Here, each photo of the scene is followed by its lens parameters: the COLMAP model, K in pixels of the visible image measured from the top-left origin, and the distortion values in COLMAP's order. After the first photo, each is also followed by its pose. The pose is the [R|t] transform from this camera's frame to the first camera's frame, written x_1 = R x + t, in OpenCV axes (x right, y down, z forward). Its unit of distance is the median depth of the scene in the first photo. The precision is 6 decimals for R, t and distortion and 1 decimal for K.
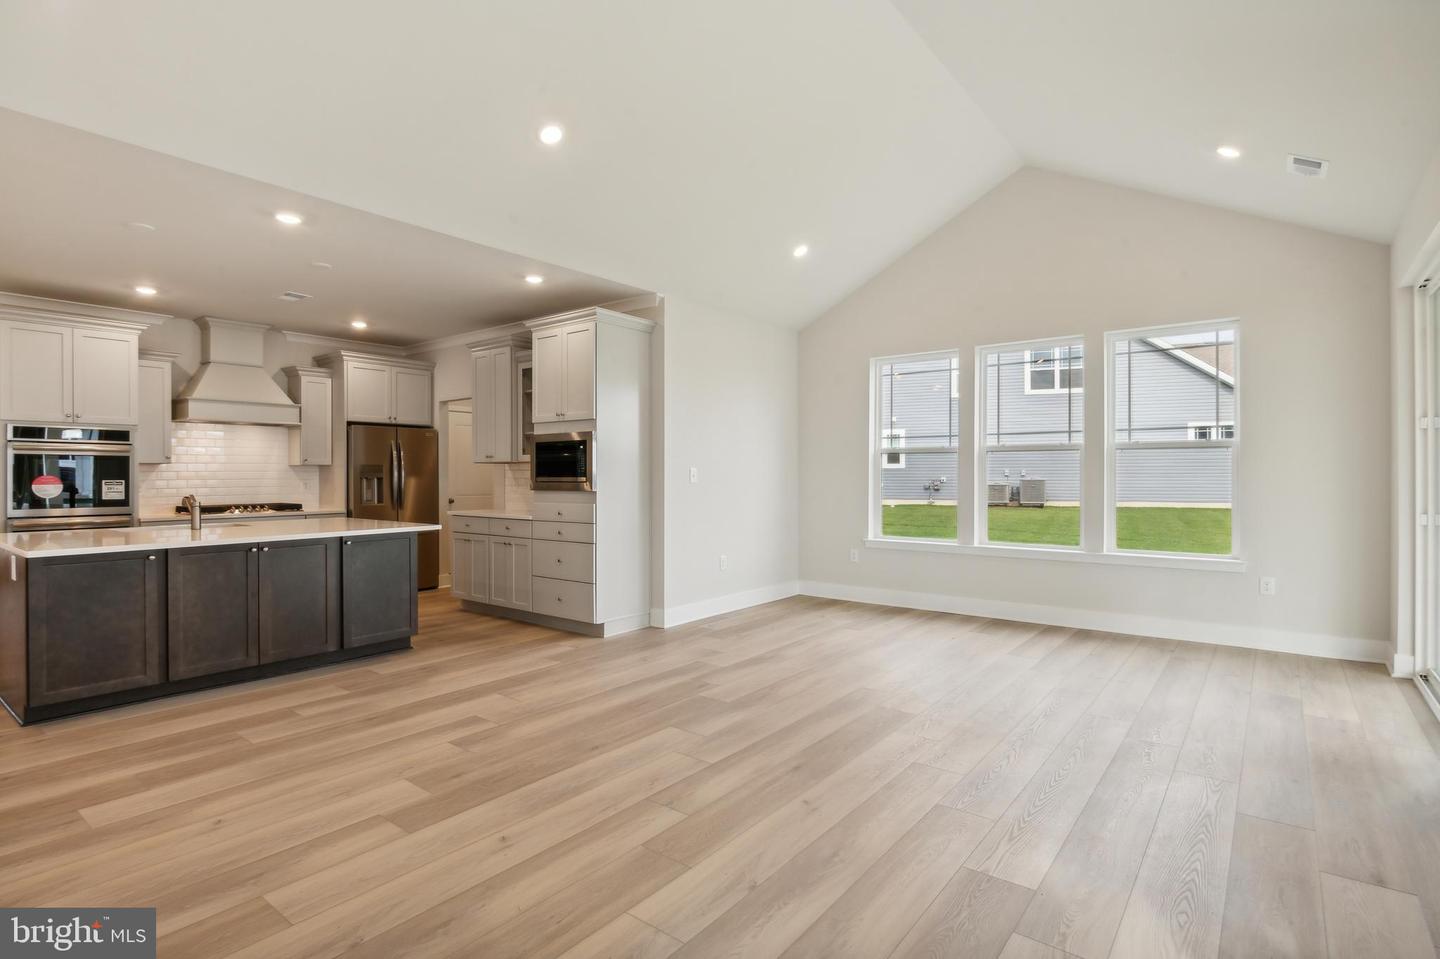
lens RADIAL K [[724.4, 0, 709.8], [0, 724.4, 477.8], [0, 0, 1]] dist [-0.002375, -0.000129]
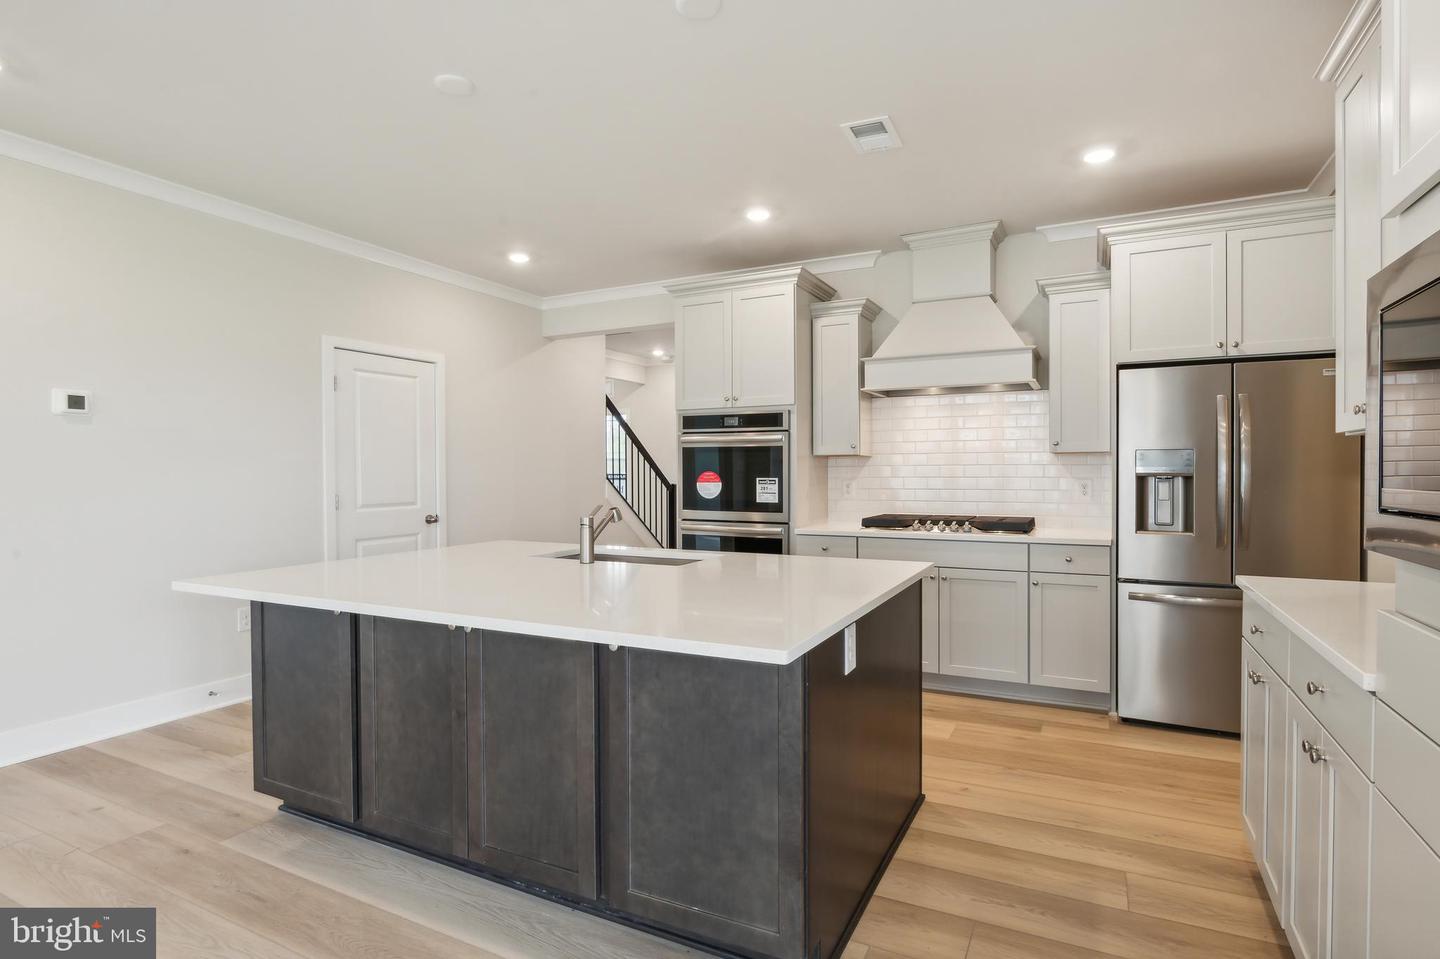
lens RADIAL K [[724.4, 0, 709.8], [0, 724.4, 477.8], [0, 0, 1]] dist [-0.002375, -0.000129]
pose [[0.199663, 0.012684, -0.979783, -0.076874], [0.000293, 0.999915, 0.013004, -0.006799], [0.979865, -0.002883, 0.199642, 0.775317]]
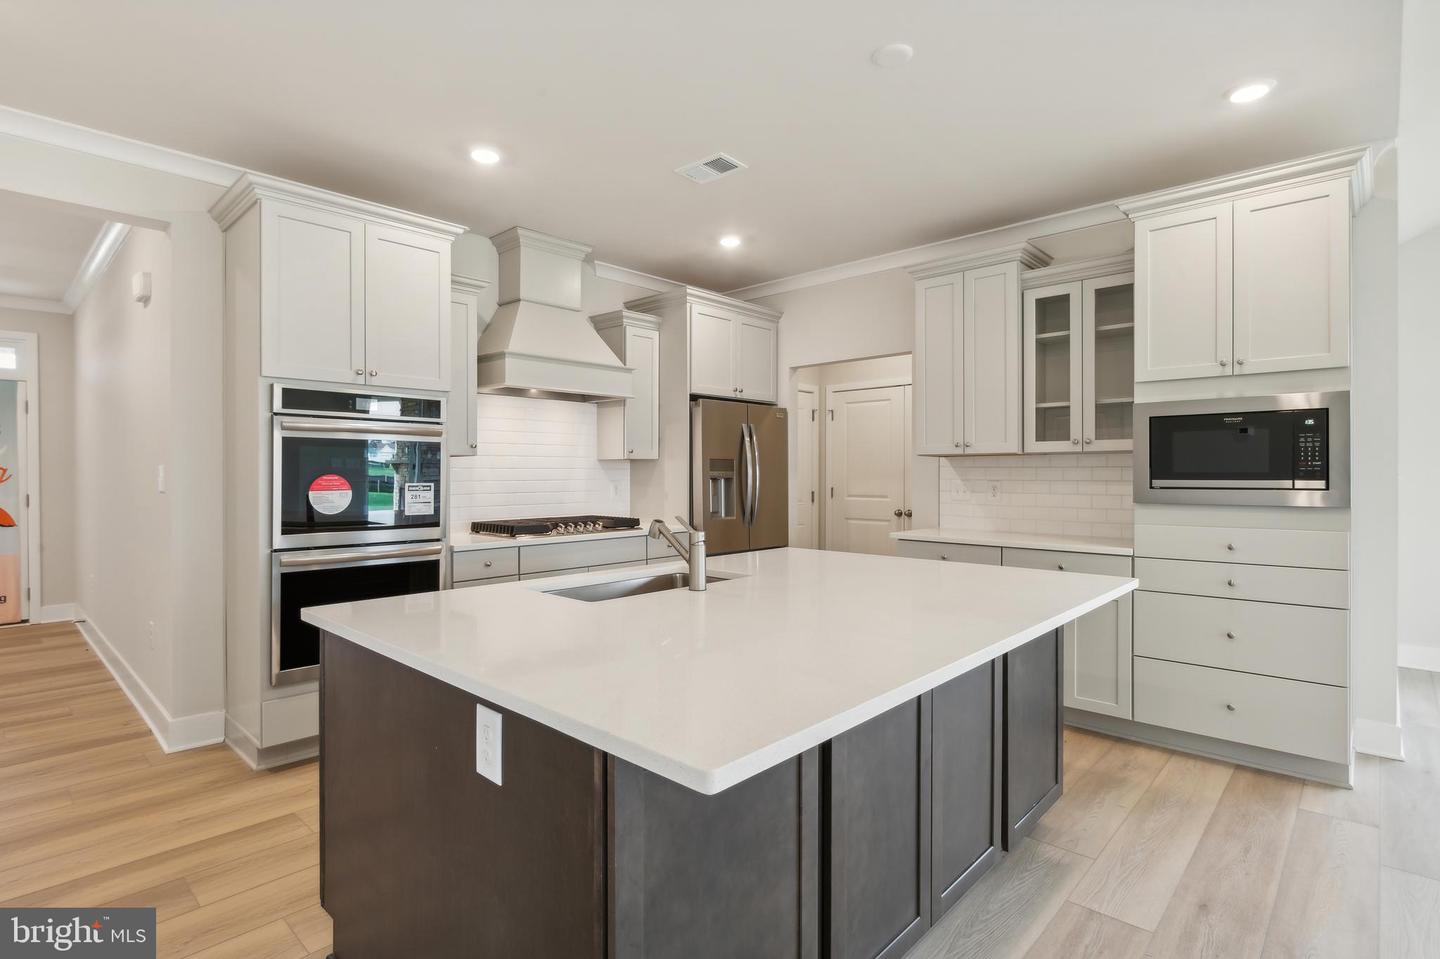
lens RADIAL K [[726.3, 0, 724.3], [0, 726.3, 473.7], [0, 0, 1]] dist [-0.002056, -0.000159]
pose [[0.996800, 0.001808, -0.079914, -0.520423], [-0.002059, 0.999993, -0.003059, -0.002971], [0.079908, 0.003214, 0.996797, 0.419296]]
